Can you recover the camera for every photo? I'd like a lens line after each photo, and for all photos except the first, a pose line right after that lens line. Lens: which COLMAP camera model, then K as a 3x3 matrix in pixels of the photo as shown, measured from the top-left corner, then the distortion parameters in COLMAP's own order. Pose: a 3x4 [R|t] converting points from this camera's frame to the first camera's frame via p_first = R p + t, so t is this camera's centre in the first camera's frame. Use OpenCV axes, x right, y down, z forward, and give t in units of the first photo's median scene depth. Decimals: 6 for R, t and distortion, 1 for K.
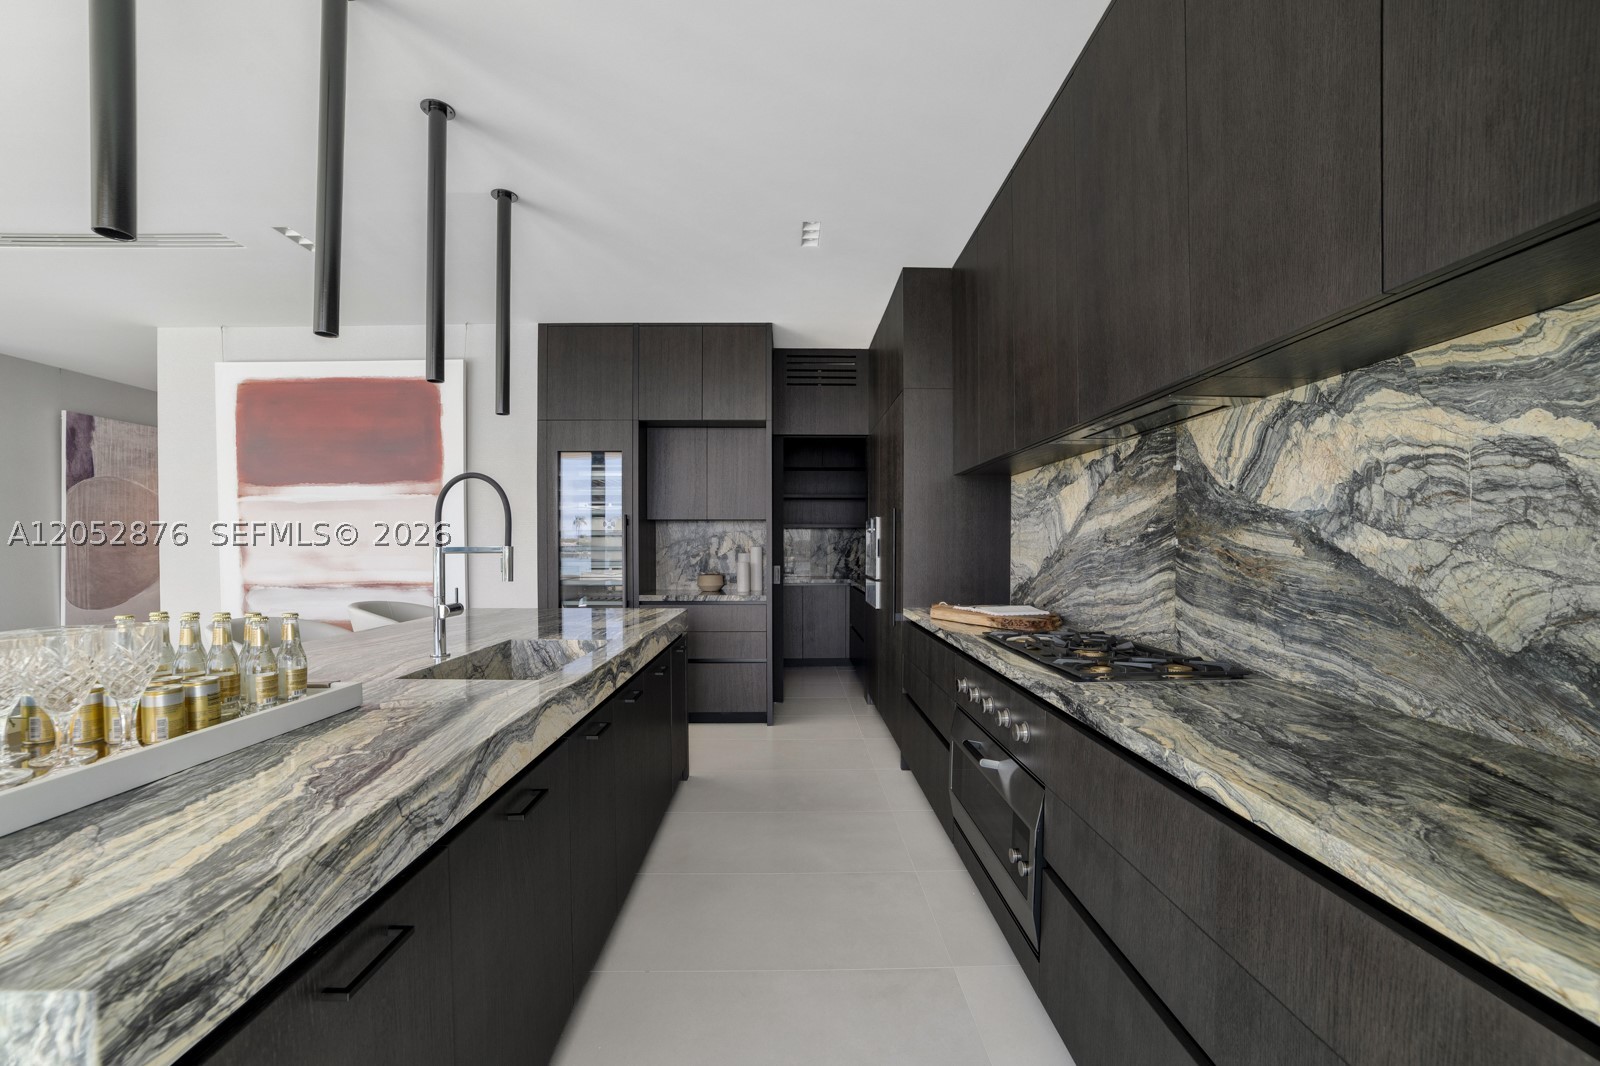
lens RADIAL K [[632.7, 0, 774.5], [0, 632.7, 530.8], [0, 0, 1]] dist [-0.006612, 0.000680]
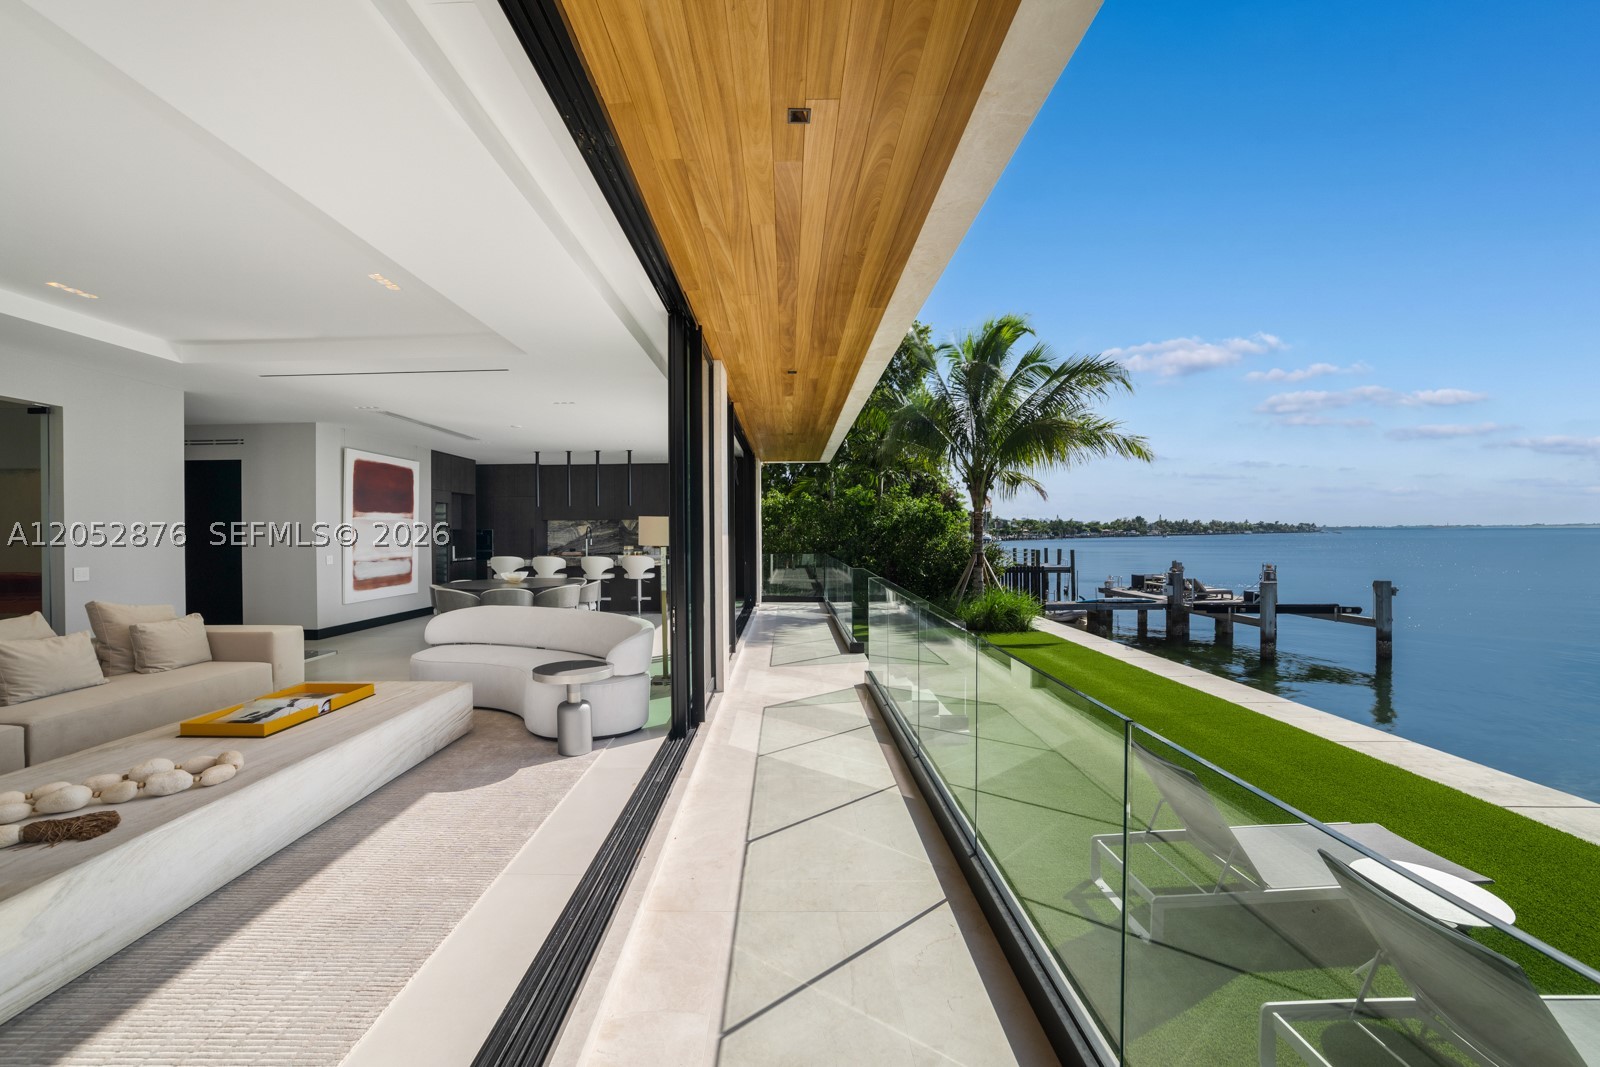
lens RADIAL K [[629.7, 0, 800.0], [0, 629.7, 533.5], [0, 0, 1]] dist [-0.001737, 0.000414]
pose [[0.017521, 0.003158, 0.999842, -2.807325], [-0.012579, 0.999917, -0.002938, -0.014221], [-0.999767, -0.012526, 0.017559, -0.445014]]
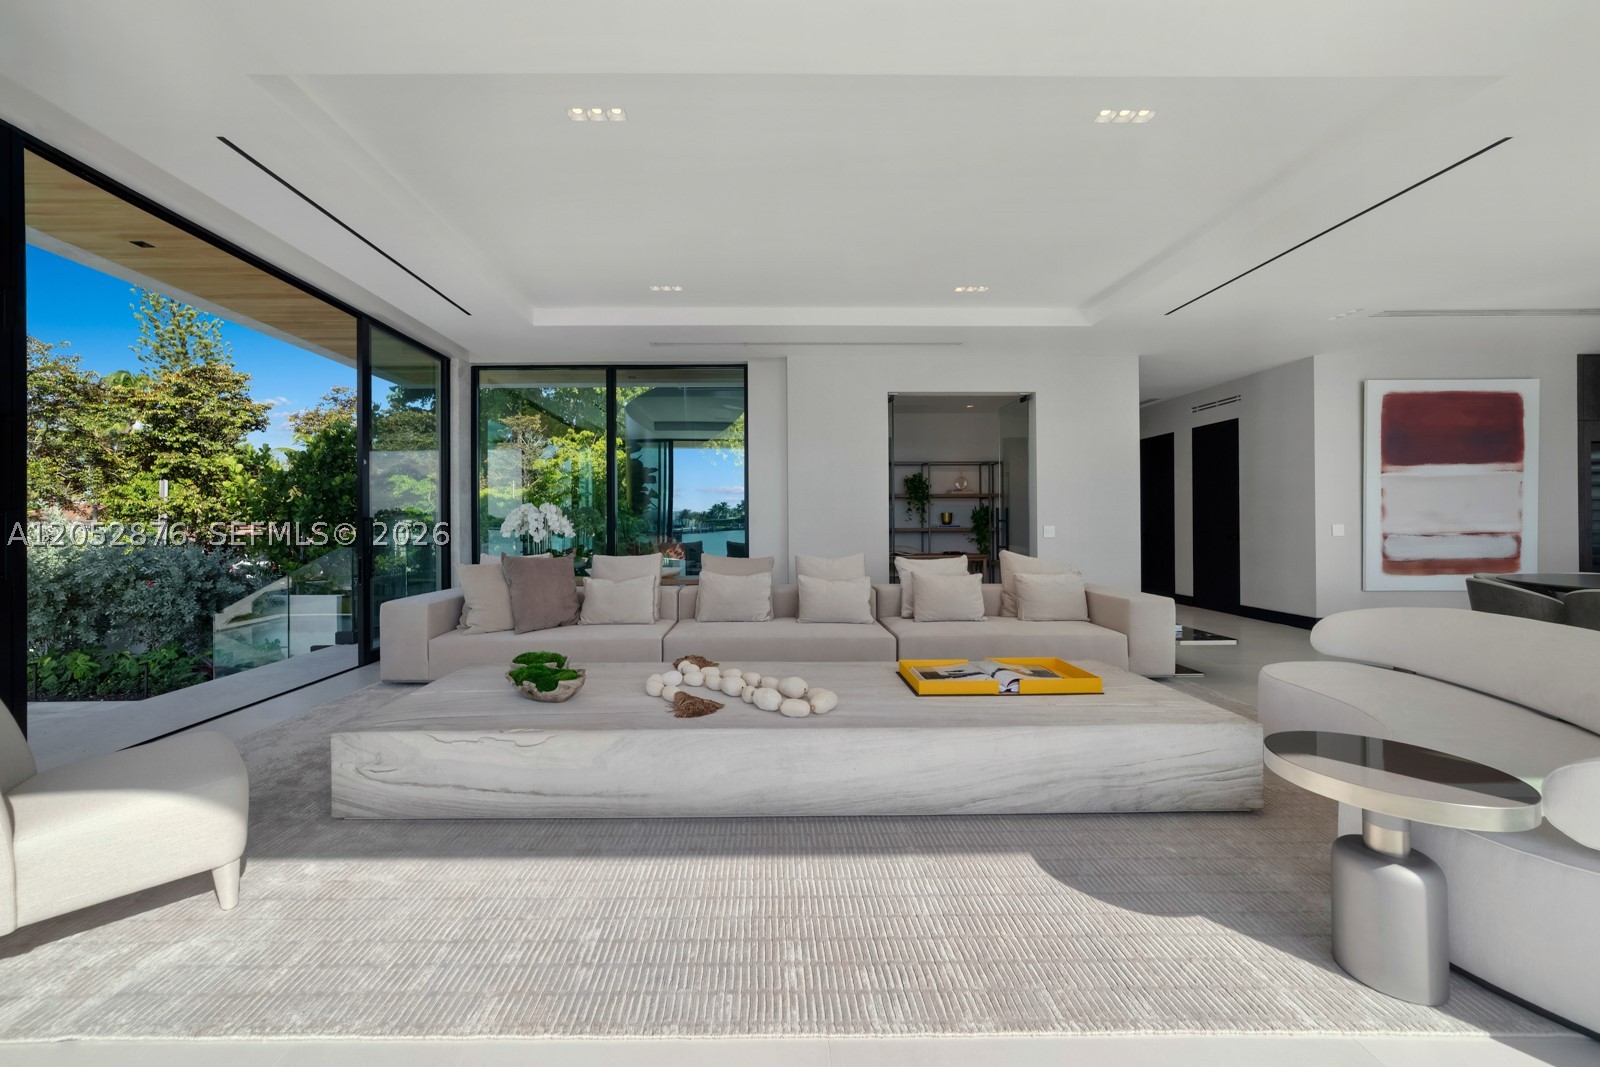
lens RADIAL K [[629.7, 0, 800.0], [0, 629.7, 533.5], [0, 0, 1]] dist [-0.001737, 0.000414]
pose [[0.999634, -0.003134, -0.026884, -2.147660], [0.003845, 0.999643, 0.026443, 0.041369], [0.026792, -0.026537, 0.999289, -0.485429]]
